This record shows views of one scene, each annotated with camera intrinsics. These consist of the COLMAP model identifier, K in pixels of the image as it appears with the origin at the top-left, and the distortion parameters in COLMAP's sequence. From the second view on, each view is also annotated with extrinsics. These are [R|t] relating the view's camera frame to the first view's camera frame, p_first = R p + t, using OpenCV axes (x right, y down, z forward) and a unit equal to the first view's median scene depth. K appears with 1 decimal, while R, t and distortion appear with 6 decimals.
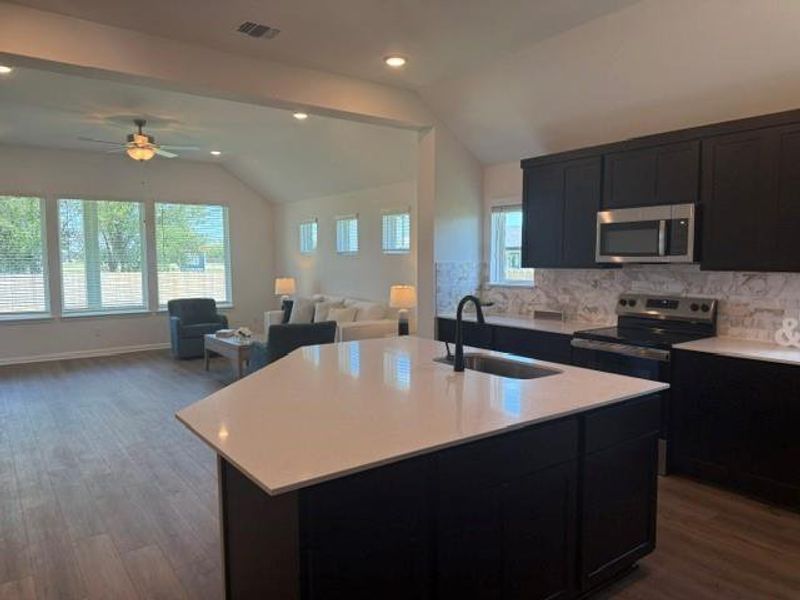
lens RADIAL K [[600.4, 0, 400.0], [0, 600.4, 300.0], [0, 0, 1]] dist [0.079216, -0.001442]
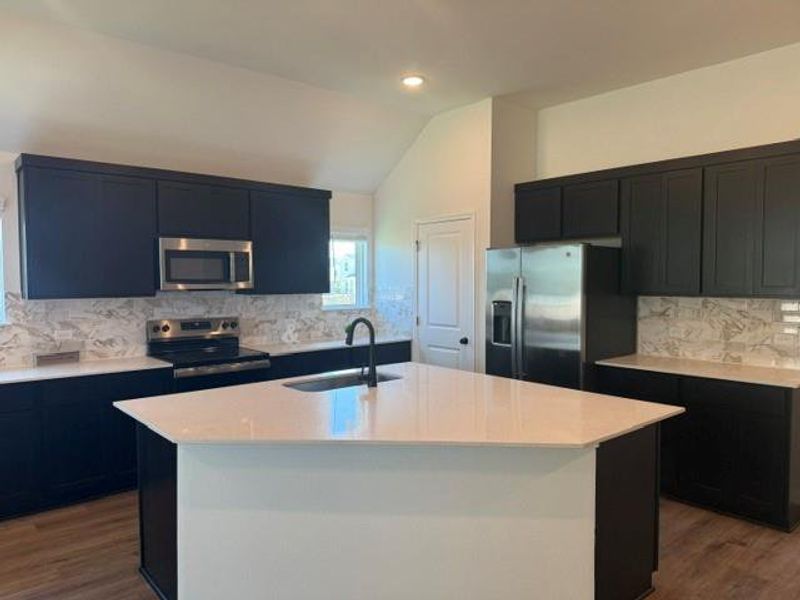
lens RADIAL K [[556.5, 0, 400.0], [0, 556.5, 300.0], [0, 0, 1]] dist [0.000562, -0.002321]
pose [[-0.080522, -0.035548, 0.996119, -0.581569], [0.075755, 0.996255, 0.041676, -0.052014], [-0.993870, 0.078817, -0.077527, 0.668243]]
